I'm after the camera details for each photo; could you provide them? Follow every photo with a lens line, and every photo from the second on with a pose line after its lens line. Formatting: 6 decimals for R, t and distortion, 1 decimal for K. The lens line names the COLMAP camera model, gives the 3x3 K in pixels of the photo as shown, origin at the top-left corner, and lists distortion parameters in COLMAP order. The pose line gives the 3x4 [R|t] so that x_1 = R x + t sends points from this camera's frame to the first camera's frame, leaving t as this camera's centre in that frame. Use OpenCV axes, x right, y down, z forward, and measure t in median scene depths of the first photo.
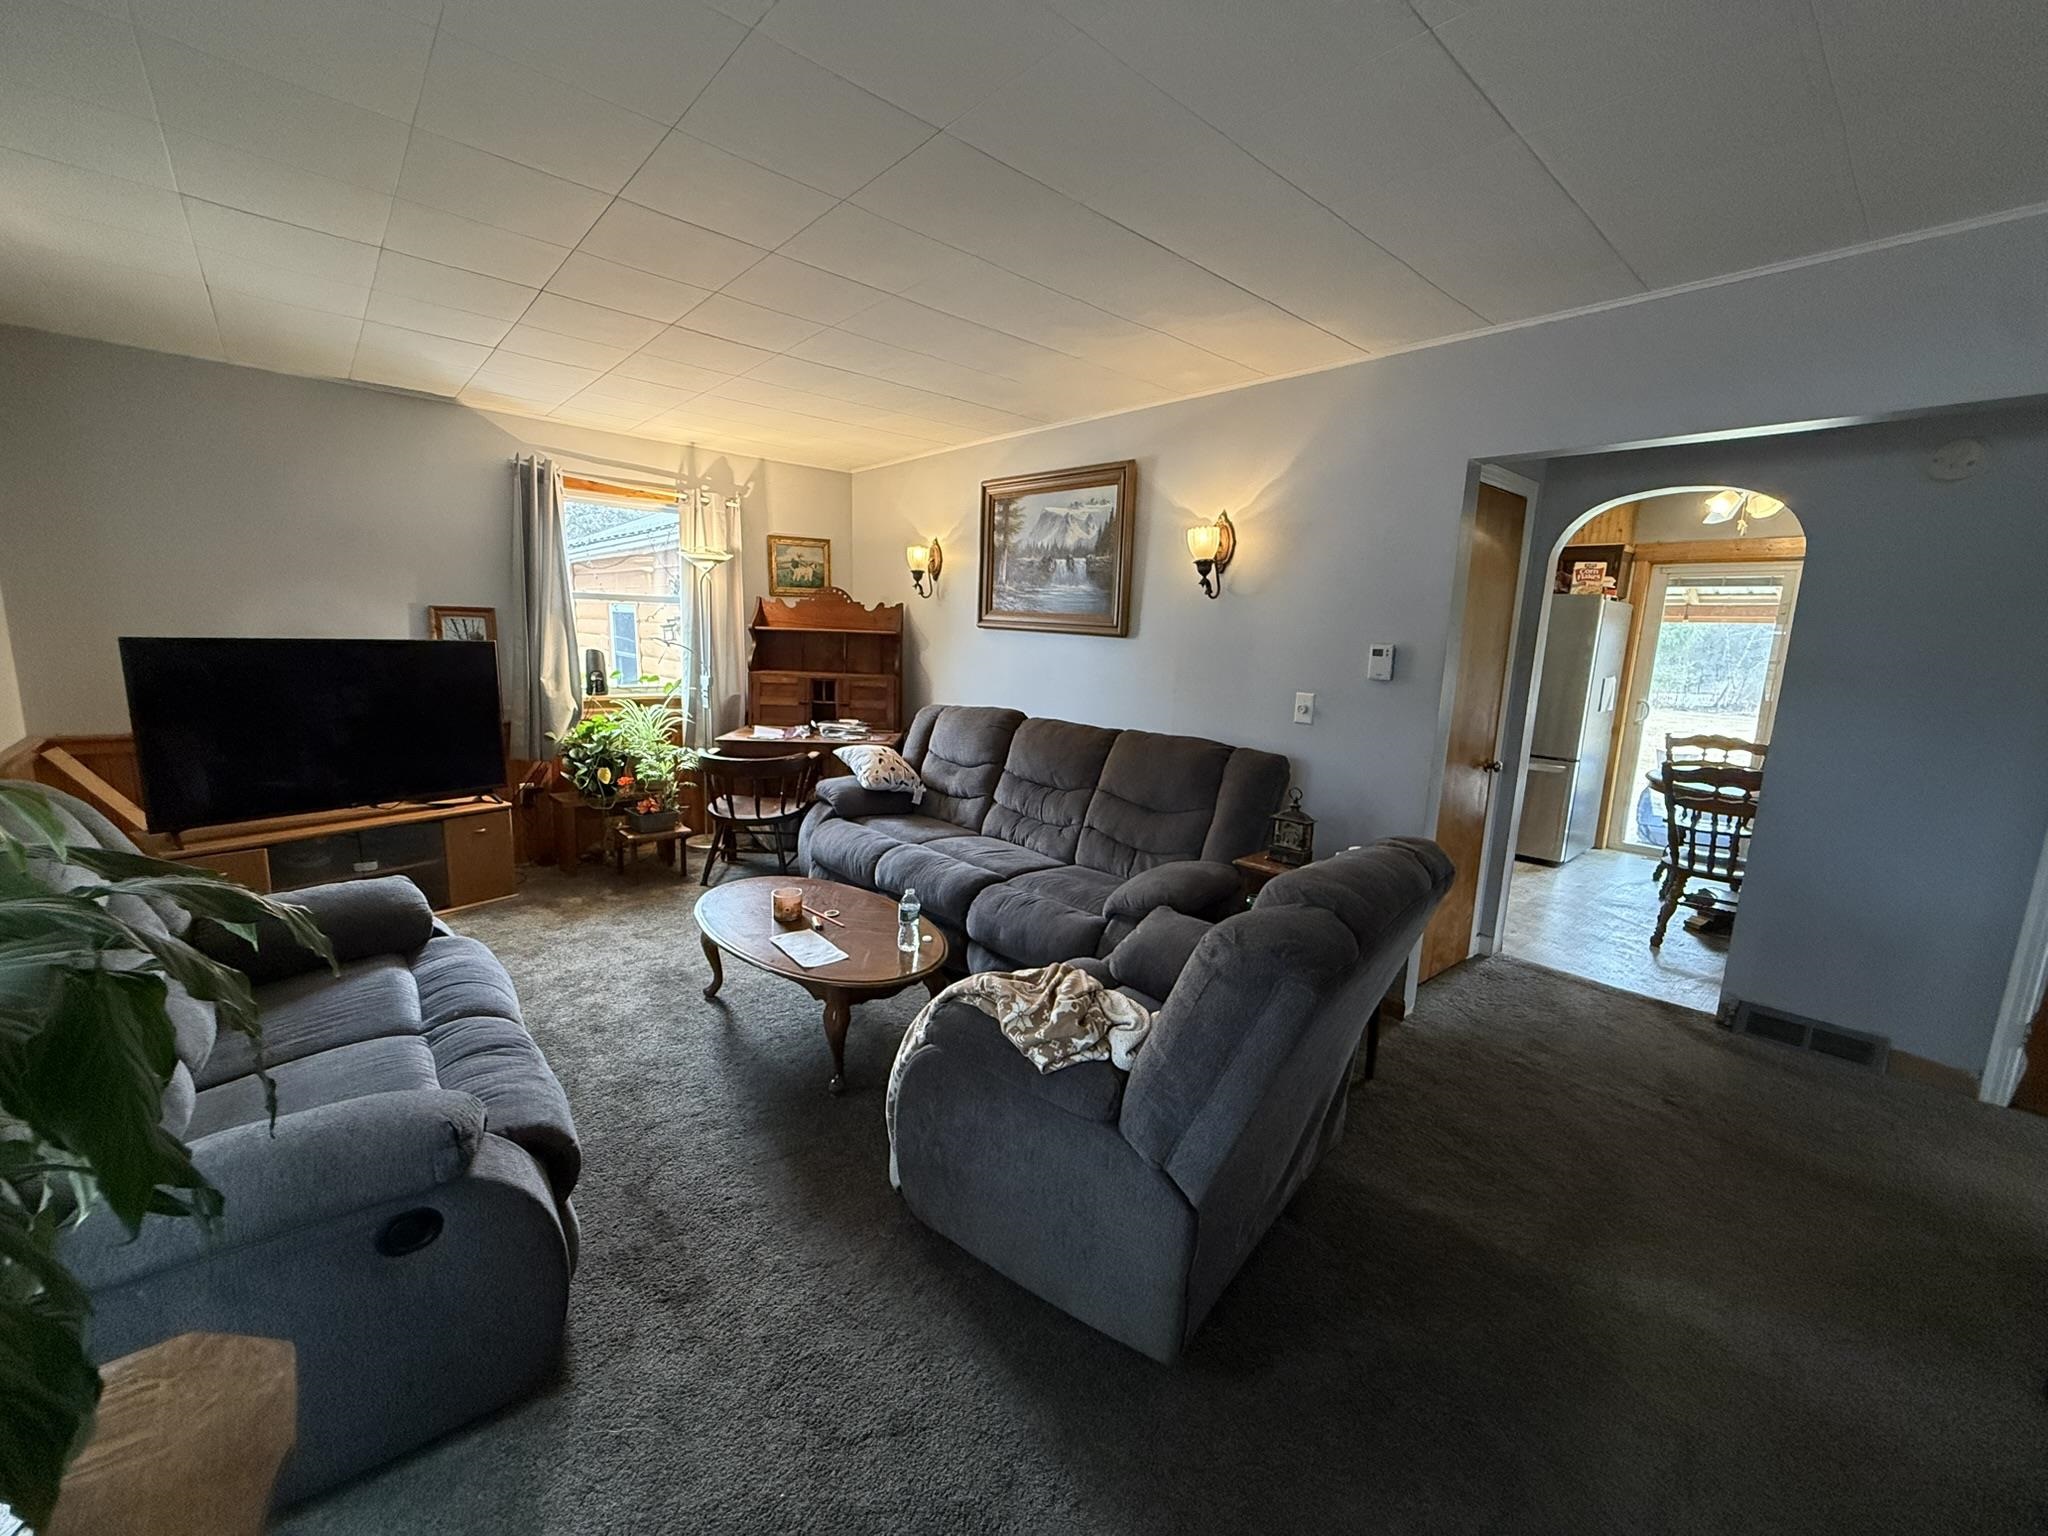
lens RADIAL K [[813.5, 0, 1018.5], [0, 813.5, 771.6], [0, 0, 1]] dist [-0.000386, 0.000023]
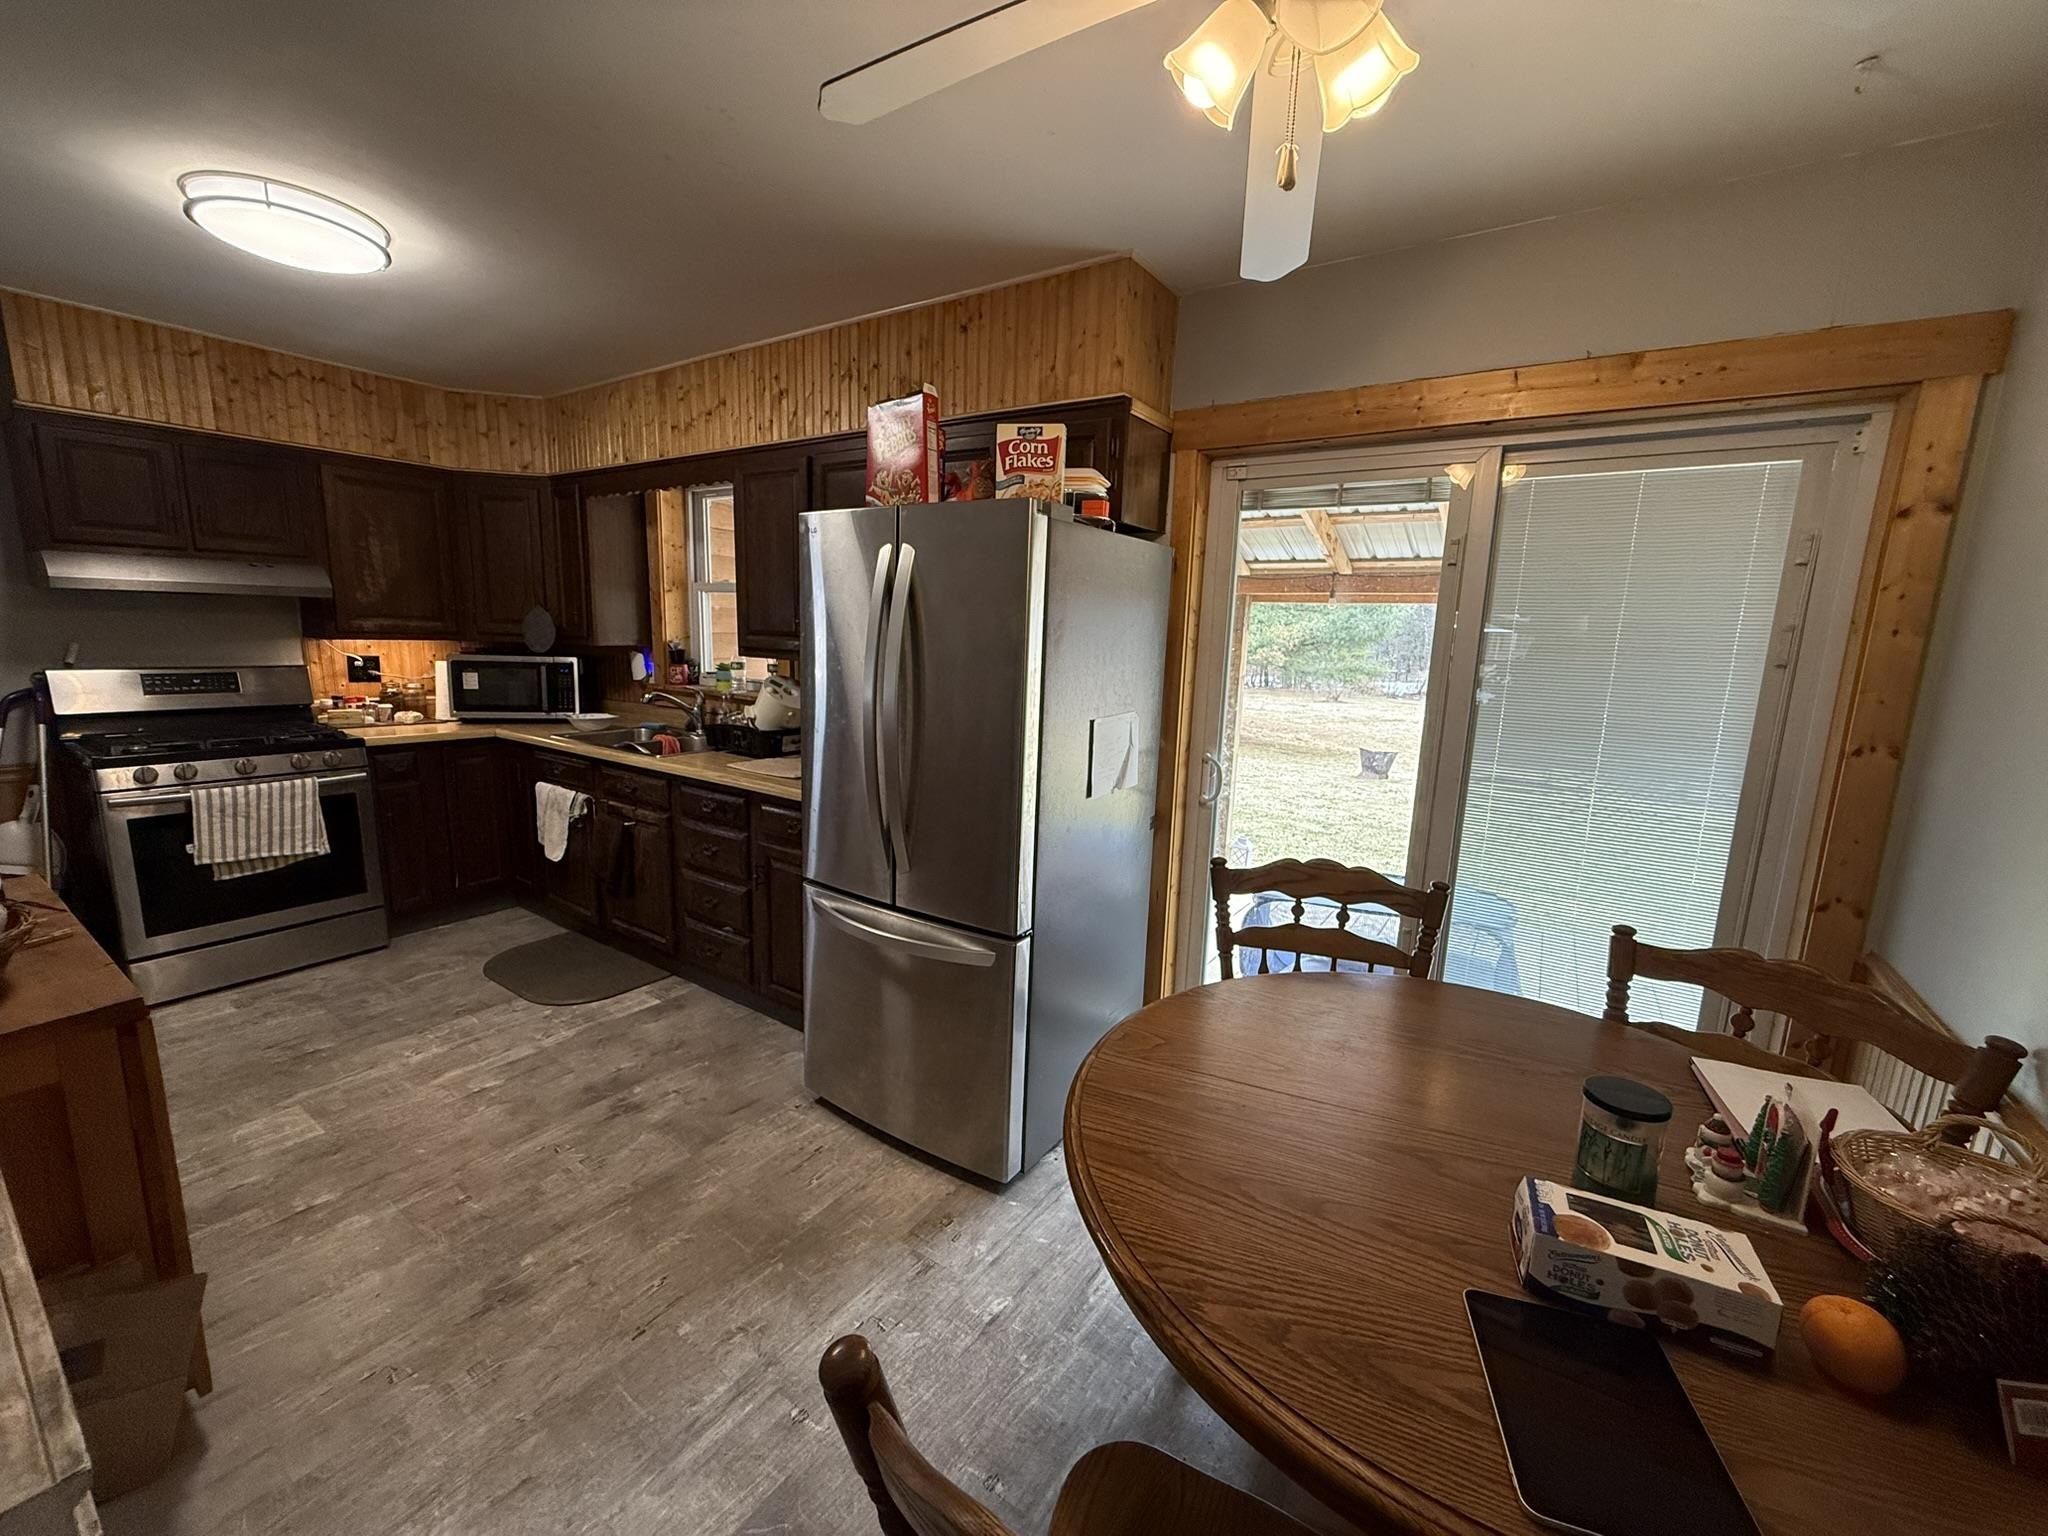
lens RADIAL K [[813.5, 0, 1018.5], [0, 813.5, 771.6], [0, 0, 1]] dist [-0.000386, 0.000023]
pose [[0.969064, -0.044123, 0.242832, 0.579434], [0.042902, 0.999026, 0.010317, -0.093357], [-0.243051, 0.000420, 0.970013, 0.607845]]
